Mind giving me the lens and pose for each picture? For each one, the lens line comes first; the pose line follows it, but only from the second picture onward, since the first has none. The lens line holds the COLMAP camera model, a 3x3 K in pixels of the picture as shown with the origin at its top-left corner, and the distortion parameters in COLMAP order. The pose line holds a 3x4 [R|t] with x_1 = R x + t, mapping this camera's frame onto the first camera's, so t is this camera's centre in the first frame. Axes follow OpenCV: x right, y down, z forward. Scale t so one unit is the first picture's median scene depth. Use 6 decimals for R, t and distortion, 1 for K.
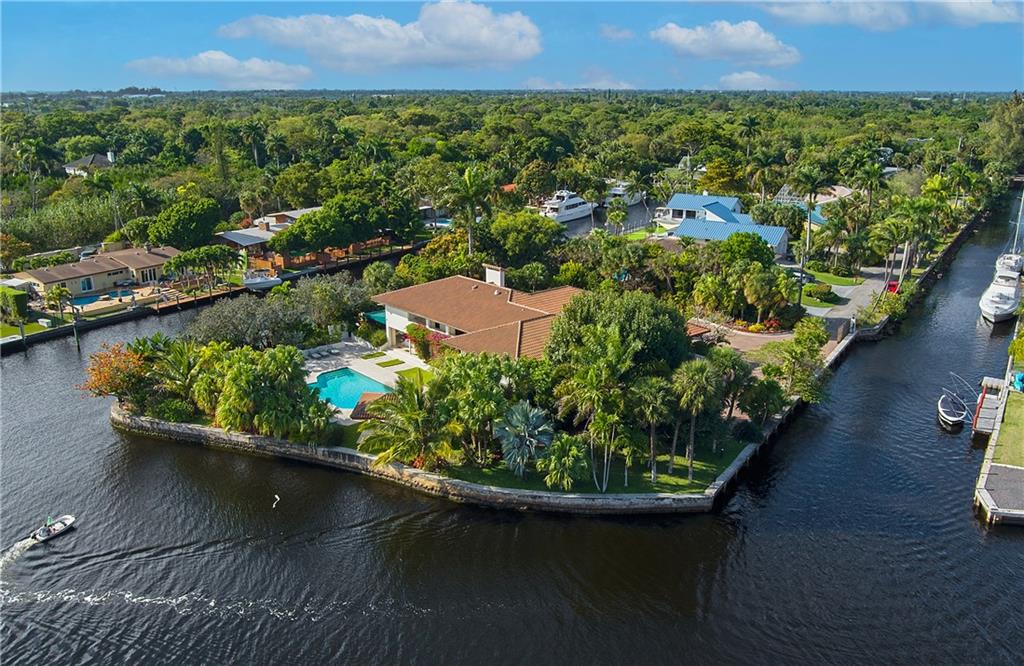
lens RADIAL K [[855.8, 0, 510.7], [0, 855.8, 328.6], [0, 0, 1]] dist [-0.014388, 0.000025]
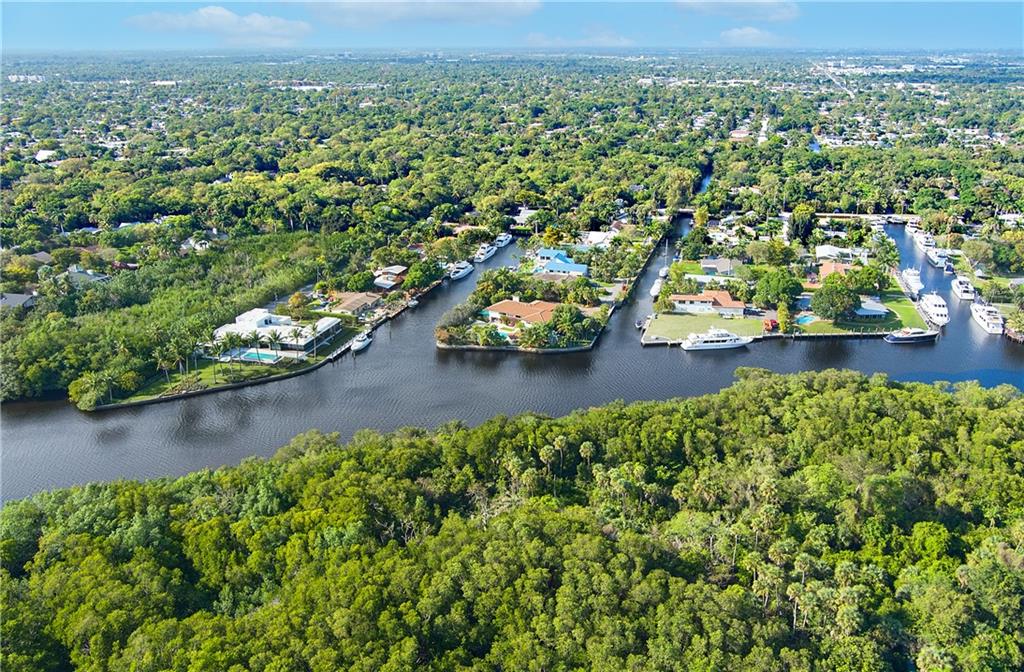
lens RADIAL K [[505.4, 0, 512.4], [0, 505.4, 337.2], [0, 0, 1]] dist [-0.000669, -0.000007]
pose [[0.977721, -0.099284, 0.184943, -0.394979], [0.085552, 0.993050, 0.080829, -0.068653], [-0.191683, -0.063206, 0.979420, -0.932621]]
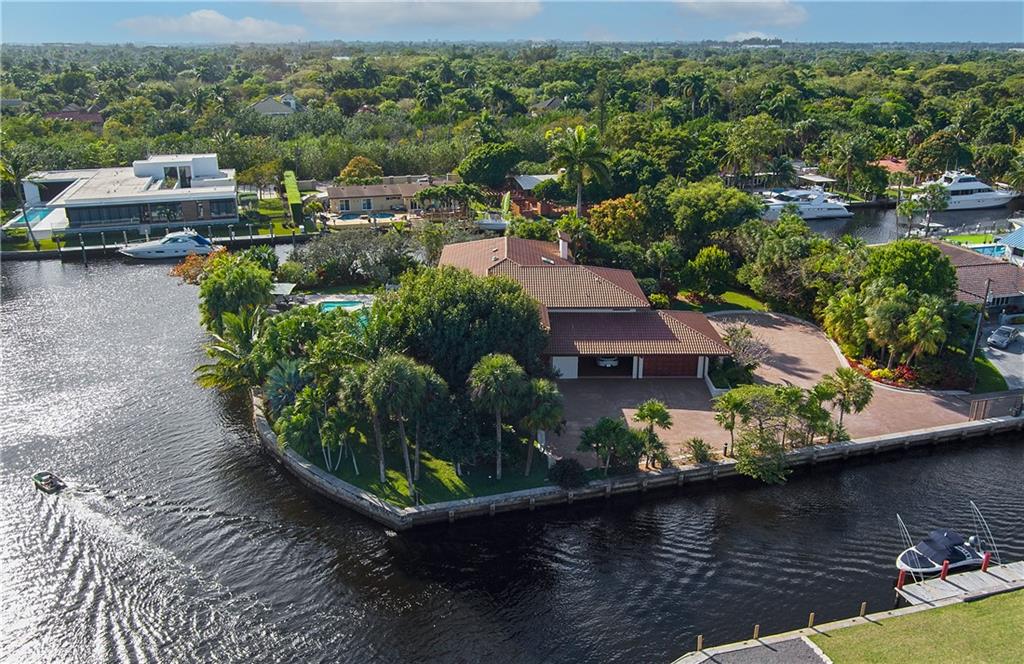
lens RADIAL K [[855.8, 0, 511.1], [0, 855.8, 335.1], [0, 0, 1]] dist [-0.014388, 0.000025]
pose [[0.751600, 0.218025, -0.622545, 0.445513], [-0.181181, 0.975731, 0.122975, -0.058499], [0.634248, 0.020366, 0.772862, 0.219436]]
